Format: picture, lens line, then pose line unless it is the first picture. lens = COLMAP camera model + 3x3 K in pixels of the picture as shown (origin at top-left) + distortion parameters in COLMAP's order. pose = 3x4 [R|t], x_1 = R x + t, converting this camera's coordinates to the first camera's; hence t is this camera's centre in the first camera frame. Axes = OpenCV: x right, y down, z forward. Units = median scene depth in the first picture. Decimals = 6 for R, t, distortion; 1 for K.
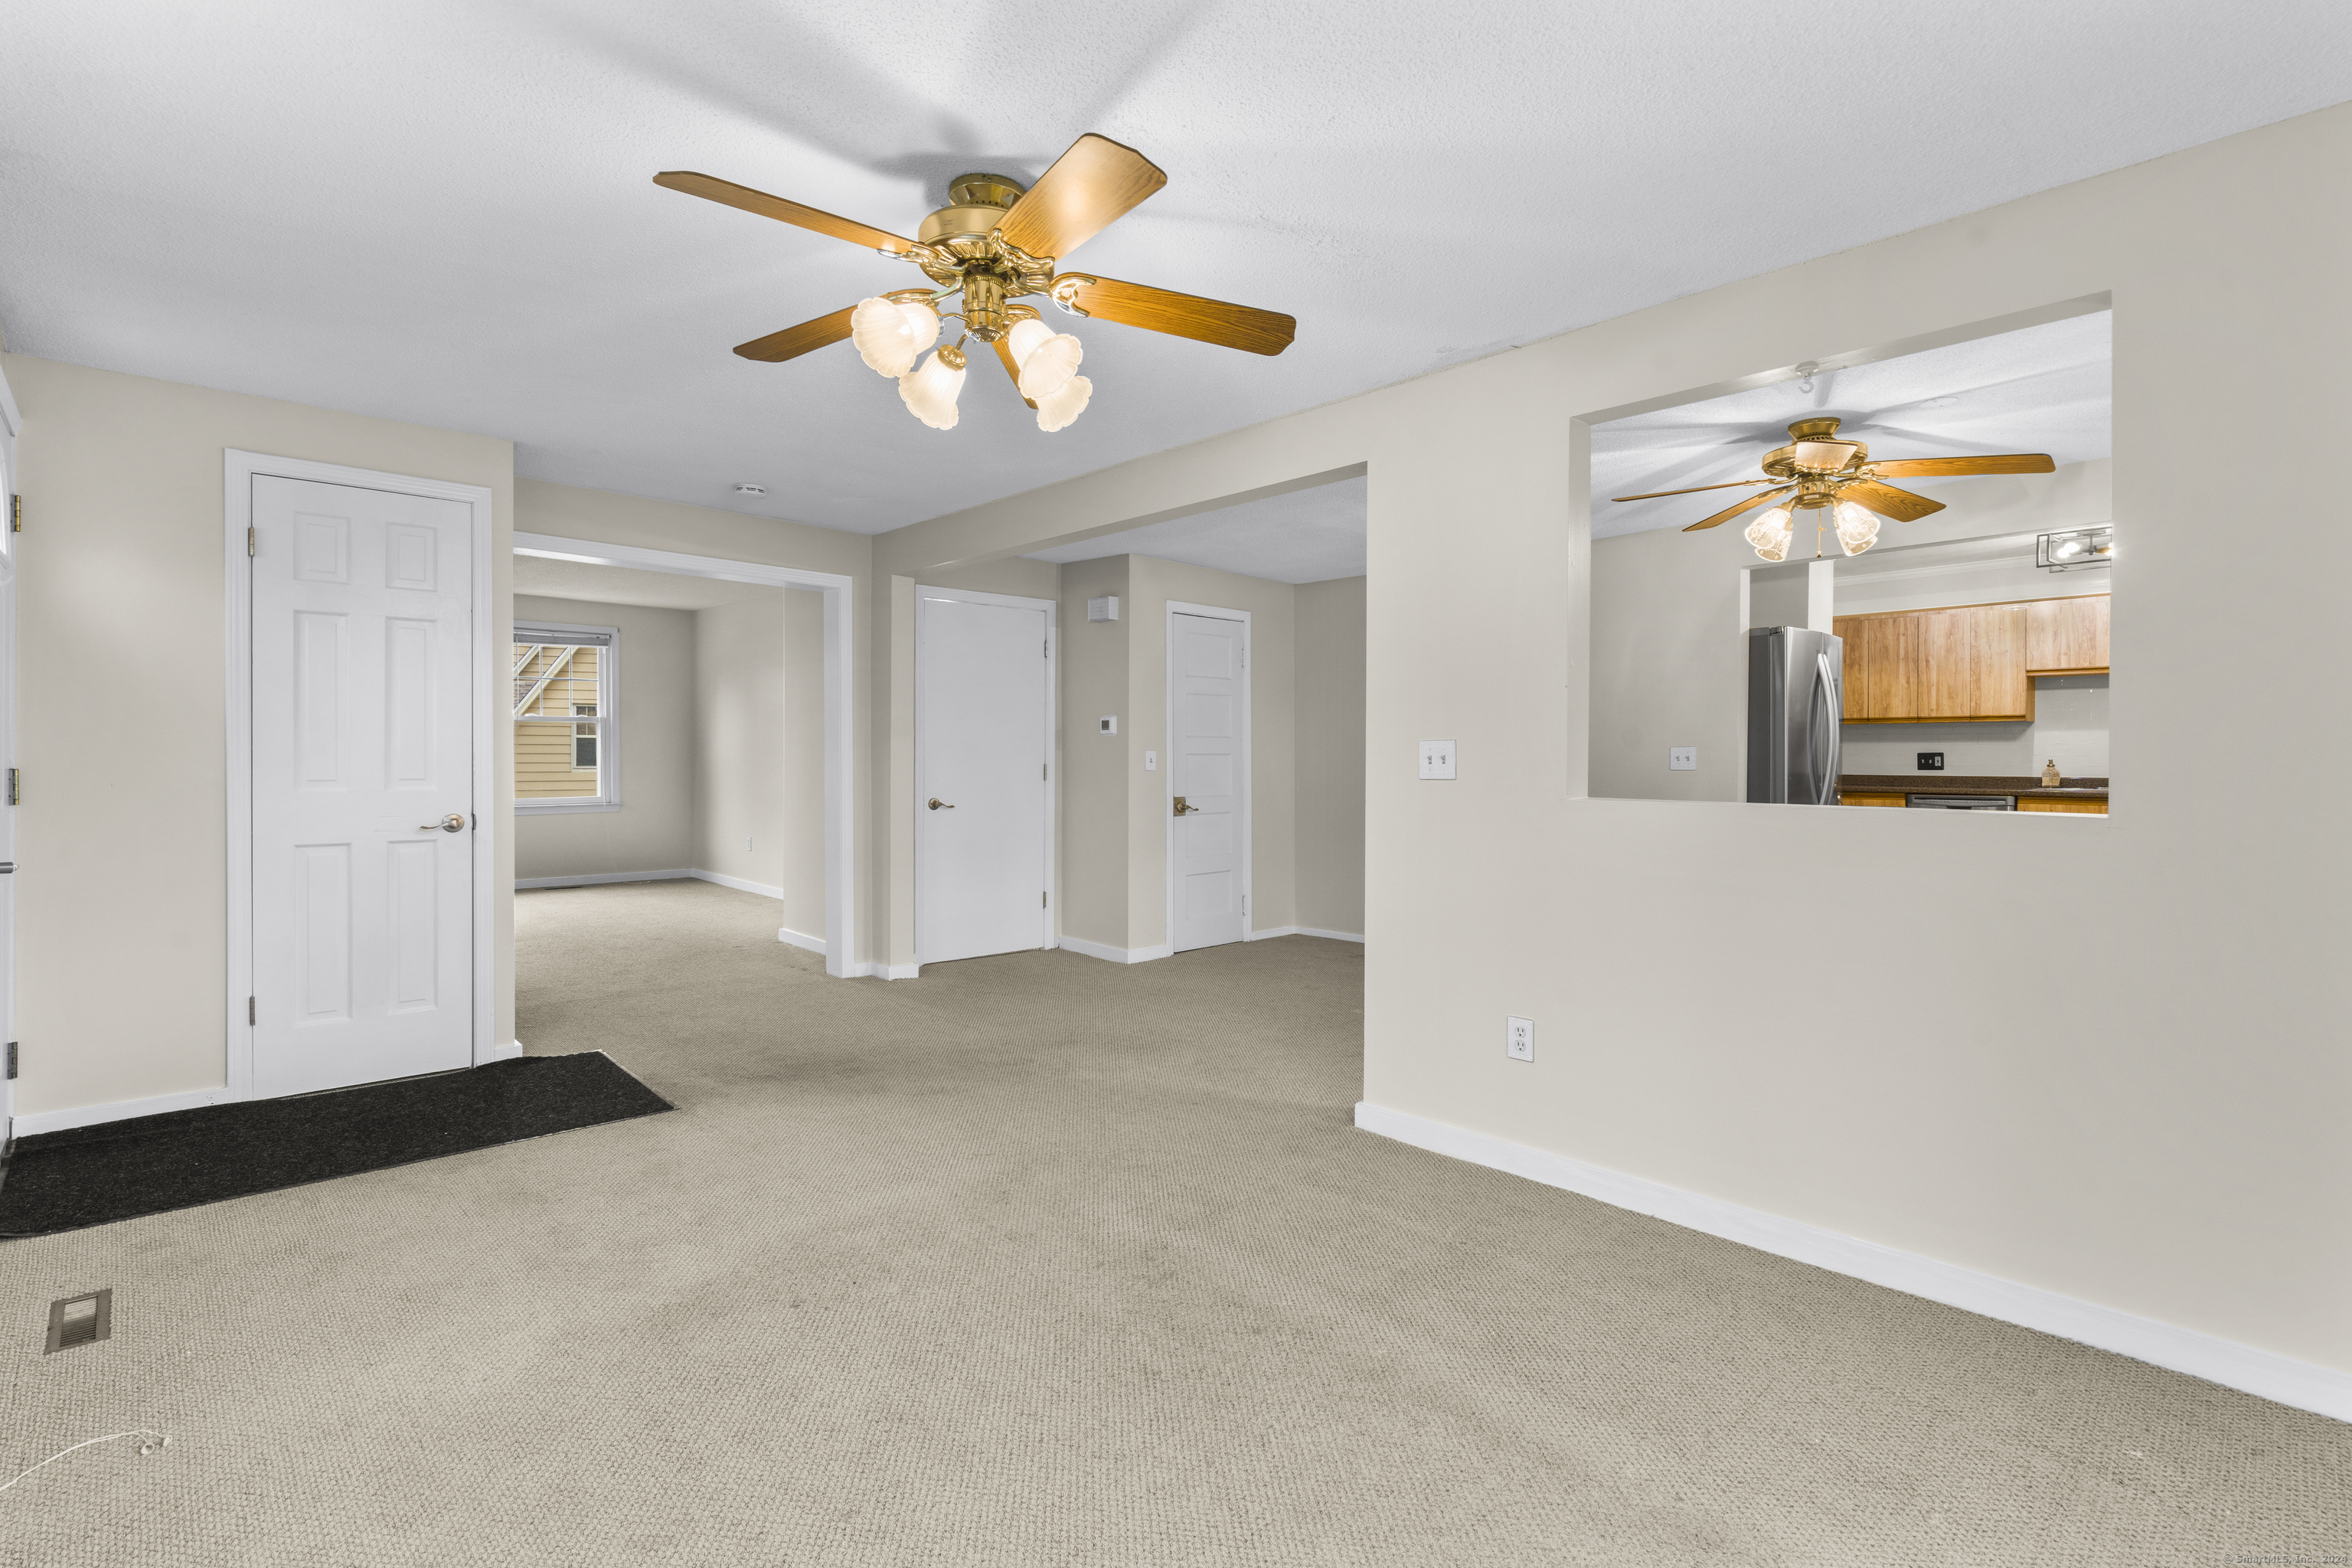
lens RADIAL K [[1084.0, 0, 1170.6], [0, 1084.0, 756.2], [0, 0, 1]] dist [0.001446, 0.000438]
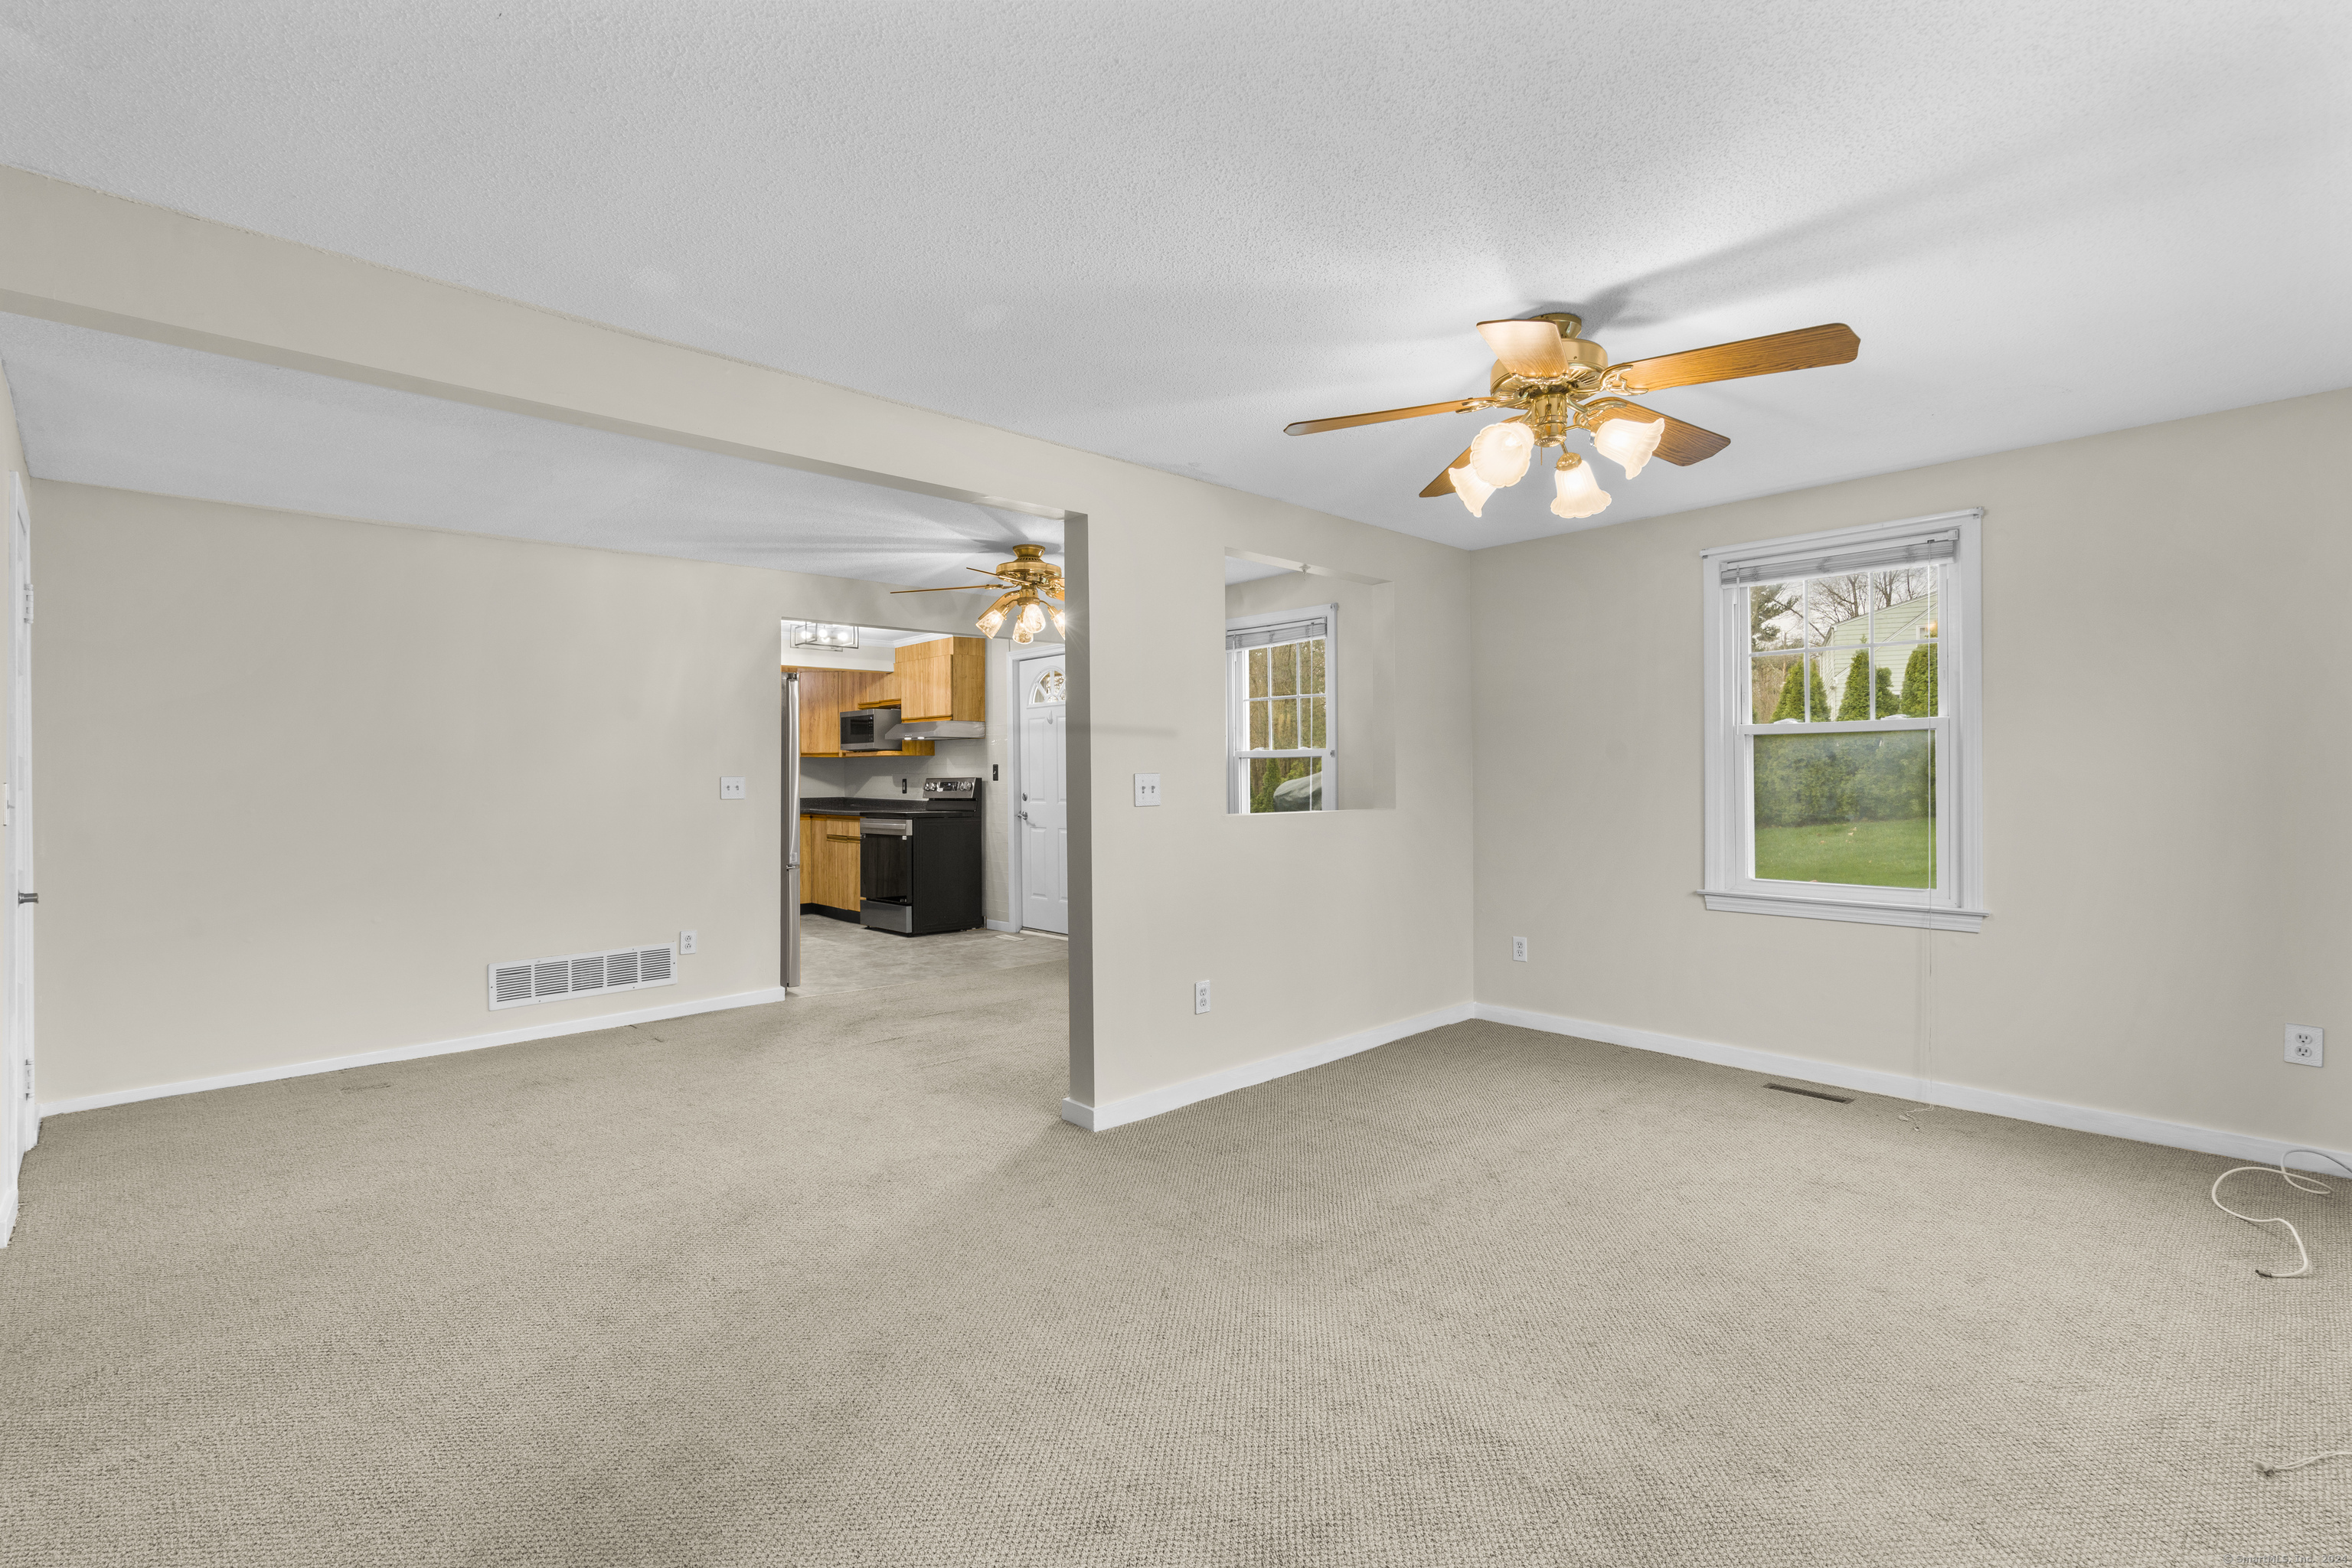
lens RADIAL K [[1065.3, 0, 1167.8], [0, 1065.3, 782.8], [0, 0, 1]] dist [-0.007911, 0.005474]
pose [[0.002111, -0.003862, 0.999990, -0.390280], [0.003341, 0.999987, 0.003855, -0.003726], [-0.999992, 0.003333, 0.002123, 0.407854]]
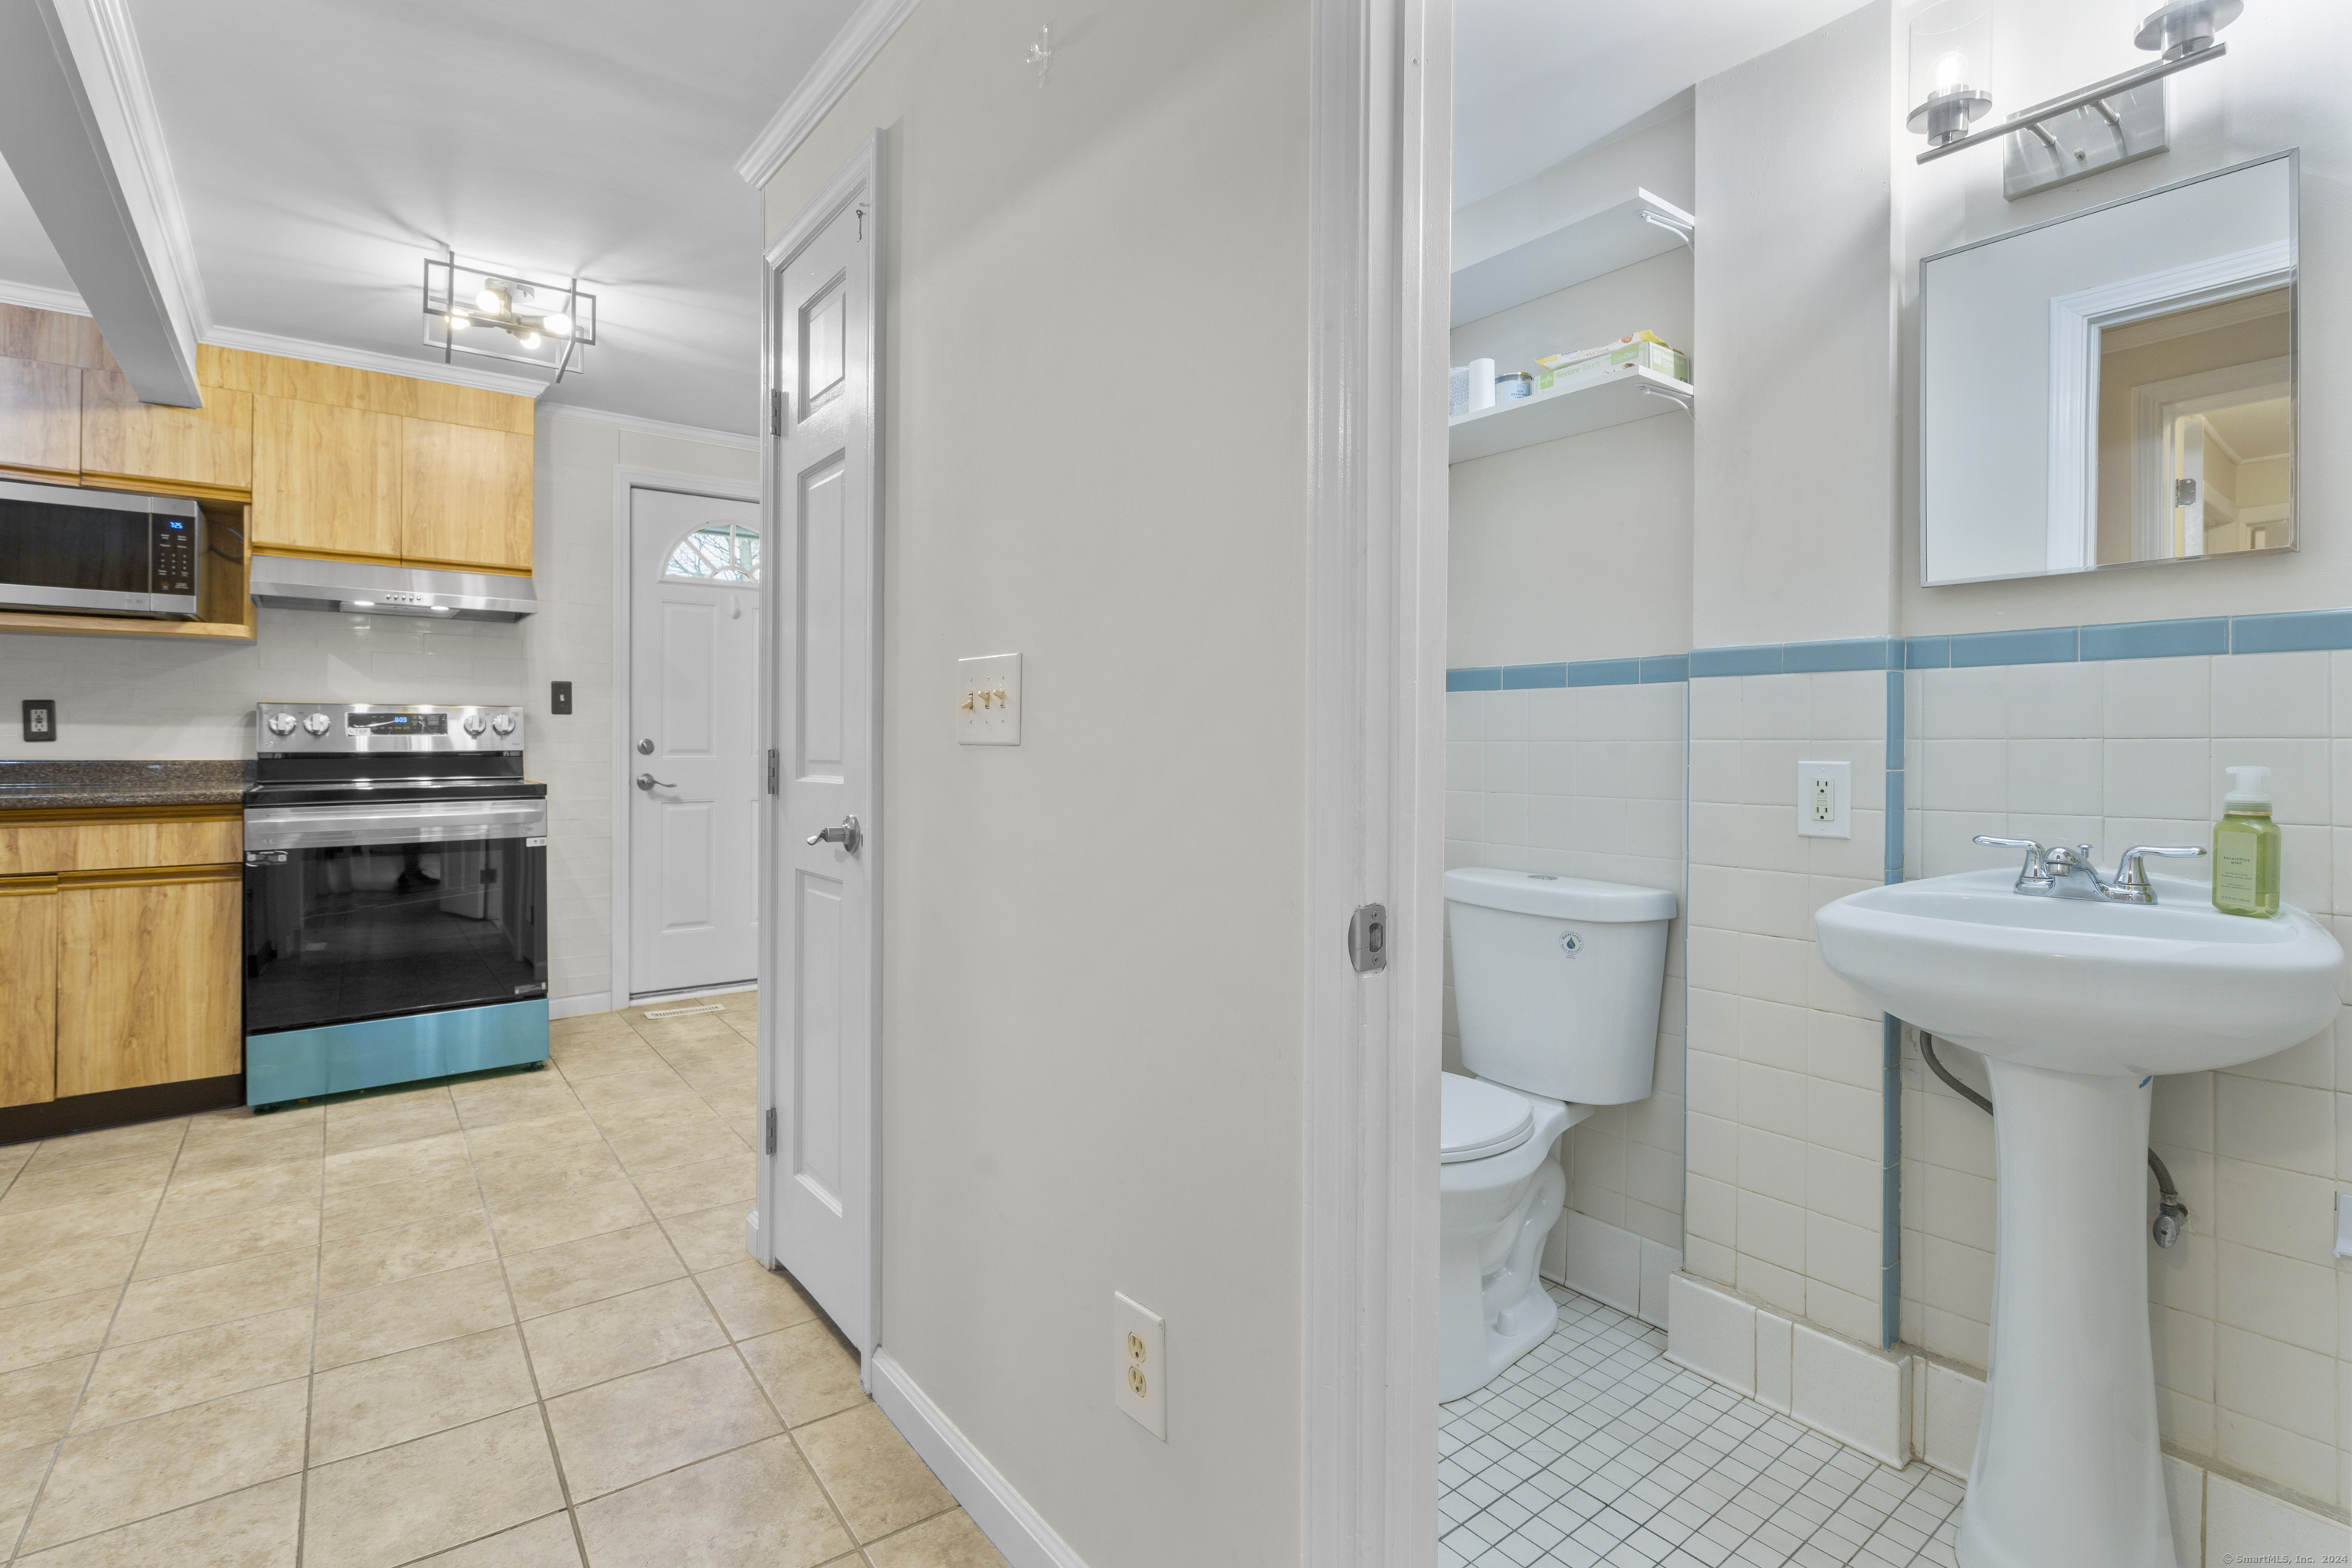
lens RADIAL K [[1100.9, 0, 1147.9], [0, 1100.9, 744.5], [0, 0, 1]] dist [-0.000050, -0.000165]
pose [[-0.993922, -0.008871, 0.109730, 0.354286], [-0.008349, 0.999952, 0.005211, 0.007571], [-0.109771, 0.004263, -0.993948, 1.109214]]
